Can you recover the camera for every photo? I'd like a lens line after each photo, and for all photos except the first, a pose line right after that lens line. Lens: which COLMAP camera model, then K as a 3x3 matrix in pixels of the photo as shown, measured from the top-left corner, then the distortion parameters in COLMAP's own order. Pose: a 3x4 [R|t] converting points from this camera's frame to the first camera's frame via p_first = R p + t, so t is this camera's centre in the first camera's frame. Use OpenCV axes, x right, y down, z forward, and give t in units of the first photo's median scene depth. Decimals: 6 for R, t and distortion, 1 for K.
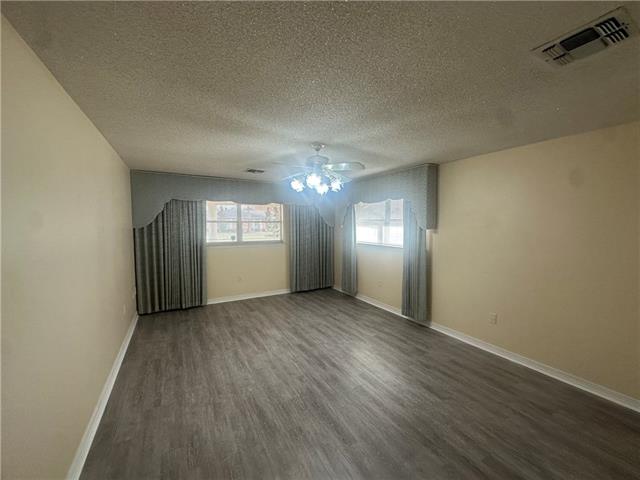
lens RADIAL K [[254.2, 0, 320.0], [0, 254.2, 240.0], [0, 0, 1]] dist [-0.000383, -0.000284]
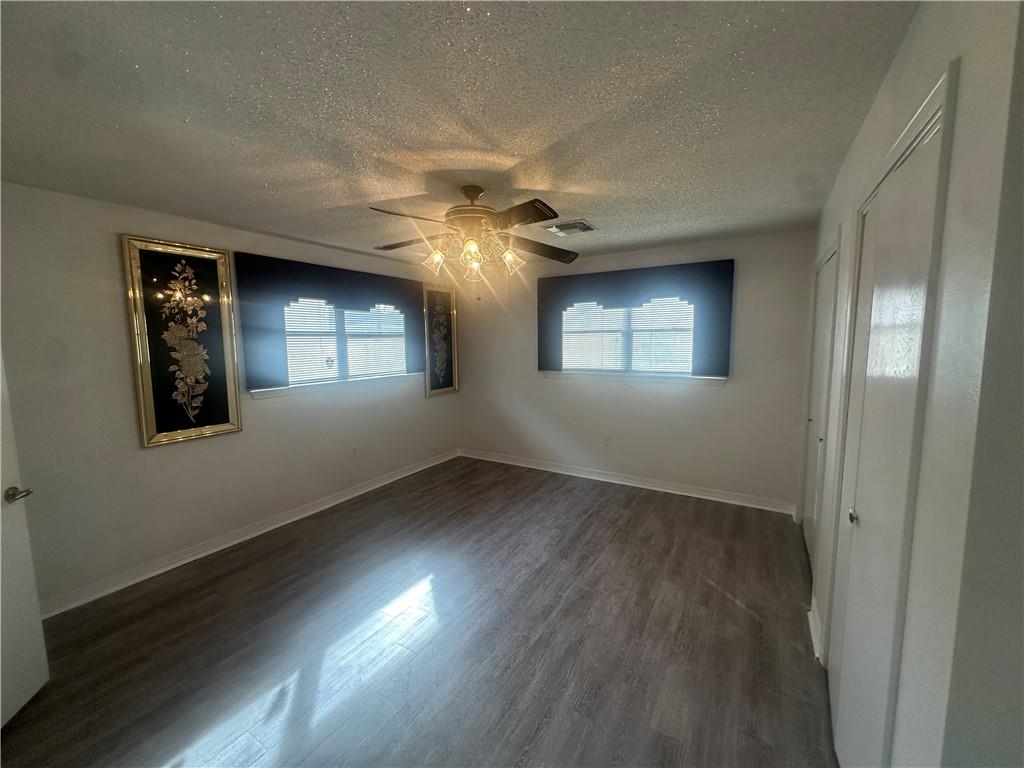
lens RADIAL K [[406.6, 0, 512.0], [0, 406.6, 384.0], [0, 0, 1]] dist [-0.000383, -0.000284]
pose [[-0.482727, -0.089758, 0.871159, -1.404168], [0.063270, 0.988560, 0.136914, -0.072548], [-0.873482, 0.121210, -0.471526, 1.883743]]
